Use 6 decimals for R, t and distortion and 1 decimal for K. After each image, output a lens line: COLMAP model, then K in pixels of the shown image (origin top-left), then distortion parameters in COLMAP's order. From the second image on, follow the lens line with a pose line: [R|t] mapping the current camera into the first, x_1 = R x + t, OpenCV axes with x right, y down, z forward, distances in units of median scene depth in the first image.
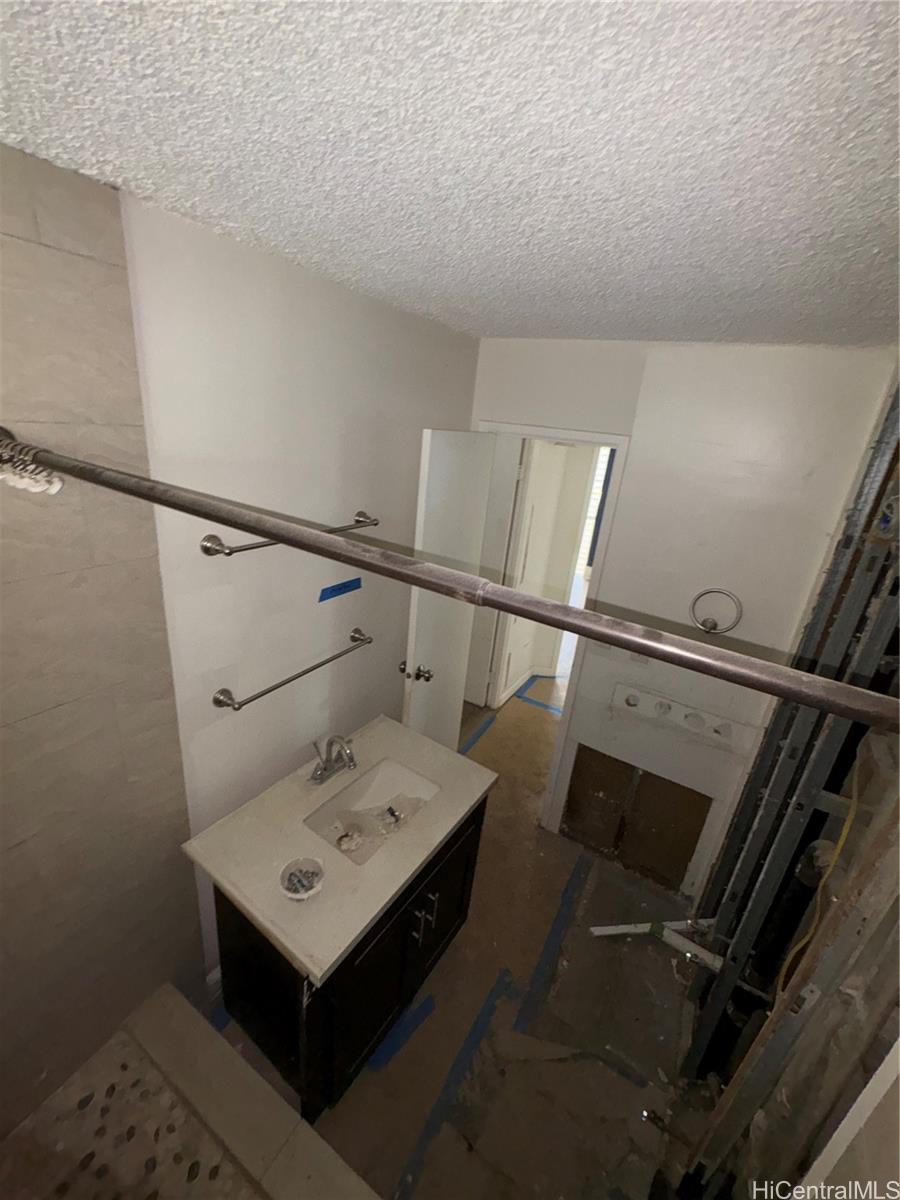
lens RADIAL K [[486.8, 0, 450.0], [0, 486.8, 600.0], [0, 0, 1]] dist [0.000025, -0.000025]
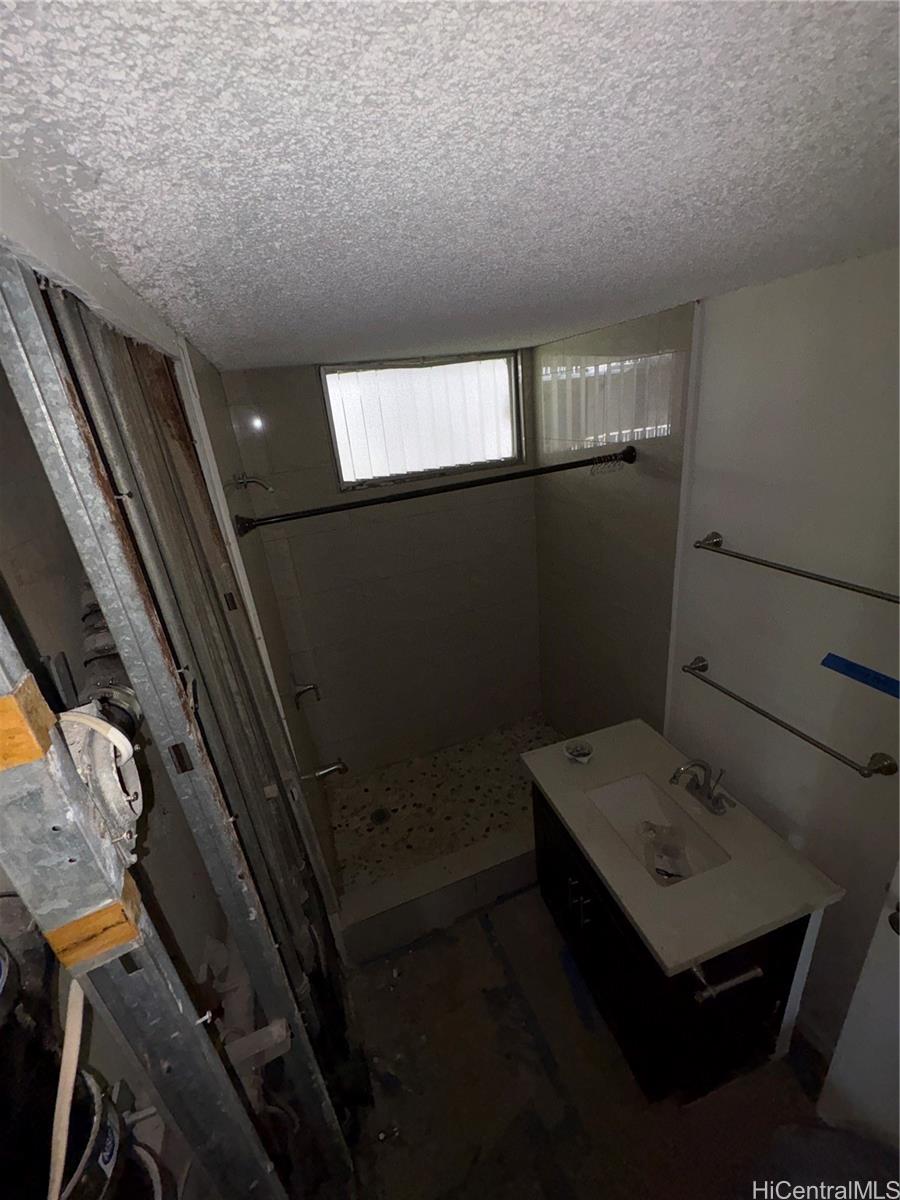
lens RADIAL K [[486.8, 0, 450.0], [0, 486.8, 600.0], [0, 0, 1]] dist [0.000025, -0.000025]
pose [[-0.639984, 0.259813, -0.723130, 0.649079], [-0.227747, 0.834673, 0.501450, -0.335979], [0.733861, 0.485611, -0.475006, 0.864339]]
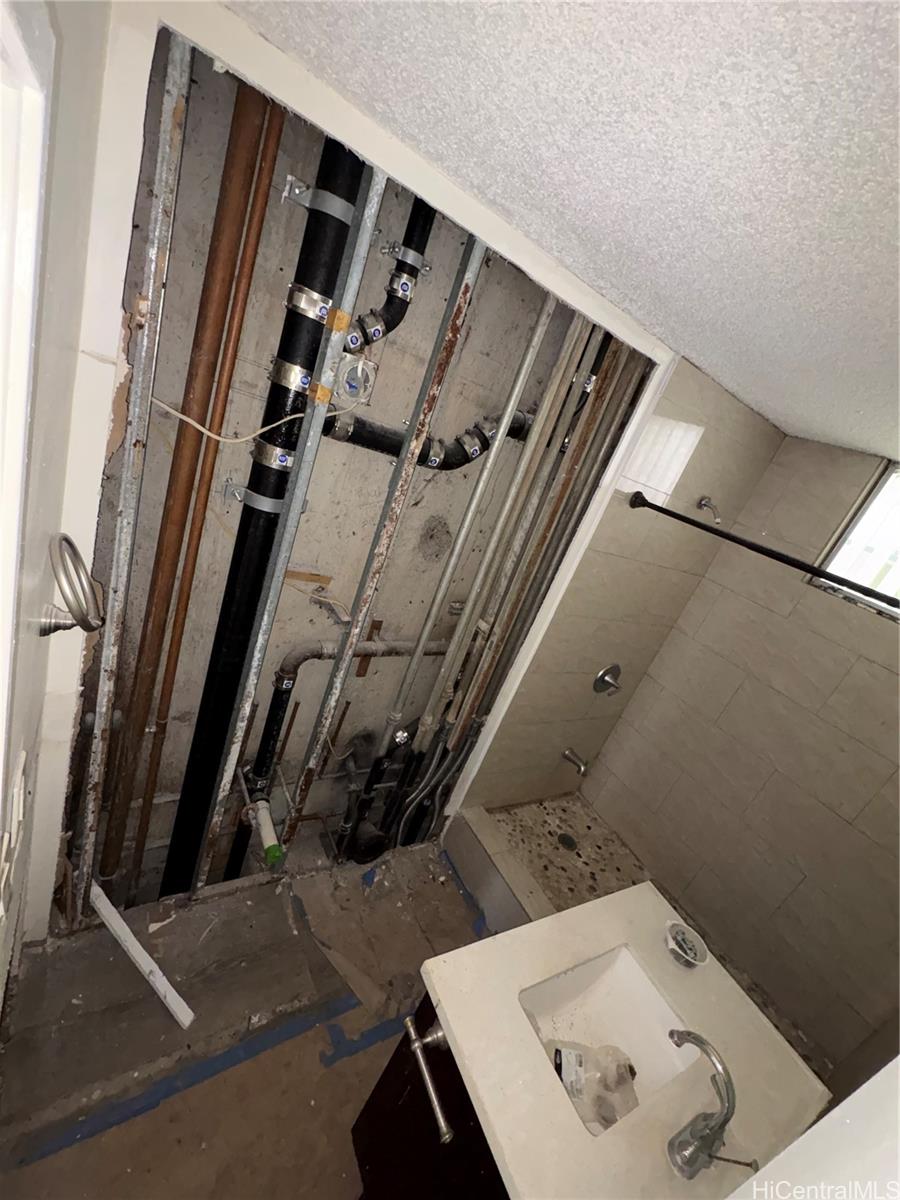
lens RADIAL K [[486.8, 0, 450.0], [0, 486.8, 600.0], [0, 0, 1]] dist [0.000025, -0.000025]
pose [[-0.794664, -0.539020, 0.279226, 0.150191], [-0.256504, 0.715042, 0.650324, -0.374726], [-0.550196, 0.445166, -0.706478, 1.227126]]
